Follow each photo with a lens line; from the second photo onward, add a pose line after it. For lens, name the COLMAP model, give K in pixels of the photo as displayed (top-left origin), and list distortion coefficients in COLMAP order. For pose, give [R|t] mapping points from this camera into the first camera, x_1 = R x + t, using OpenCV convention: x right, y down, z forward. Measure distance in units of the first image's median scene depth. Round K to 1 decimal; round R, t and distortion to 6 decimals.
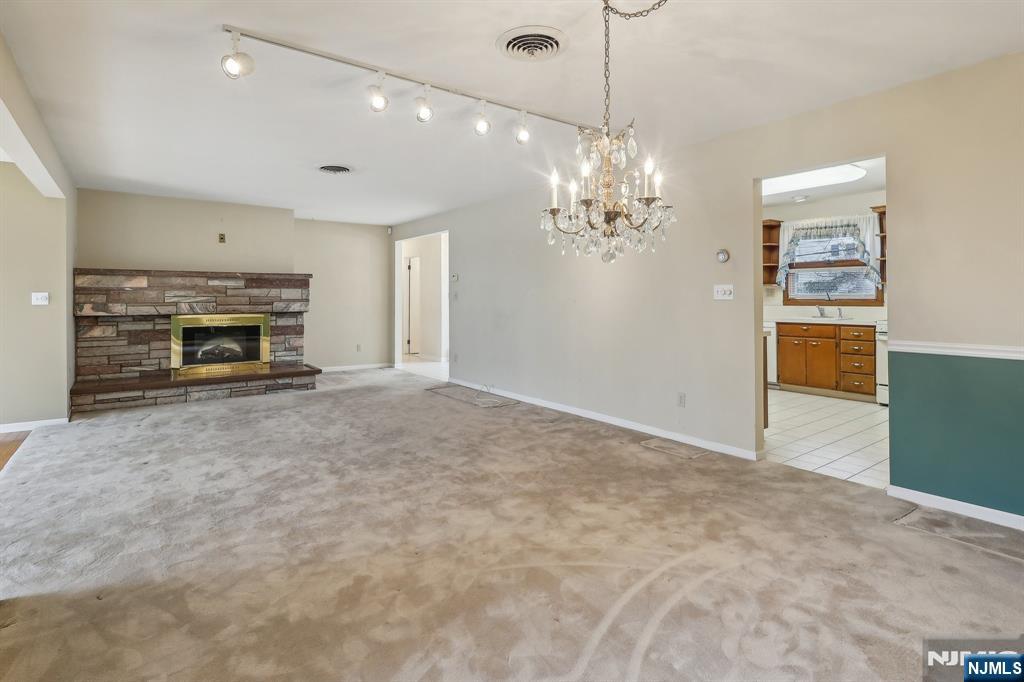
lens RADIAL K [[511.1, 0, 499.1], [0, 511.1, 293.3], [0, 0, 1]] dist [-0.000755, -0.000364]
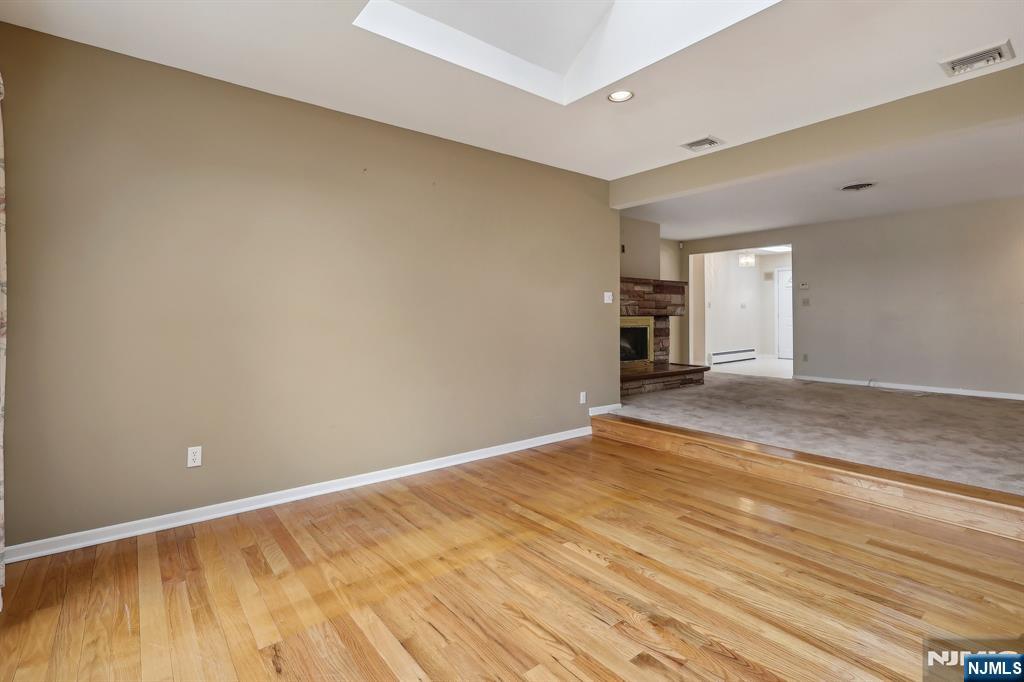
lens RADIAL K [[480.2, 0, 505.6], [0, 480.2, 309.0], [0, 0, 1]] dist [0.004180, -0.000899]
pose [[0.999434, 0.002045, 0.033576, -0.909029], [-0.001766, 0.999964, -0.008336, 0.035472], [-0.033591, 0.008272, 0.999401, -0.042089]]
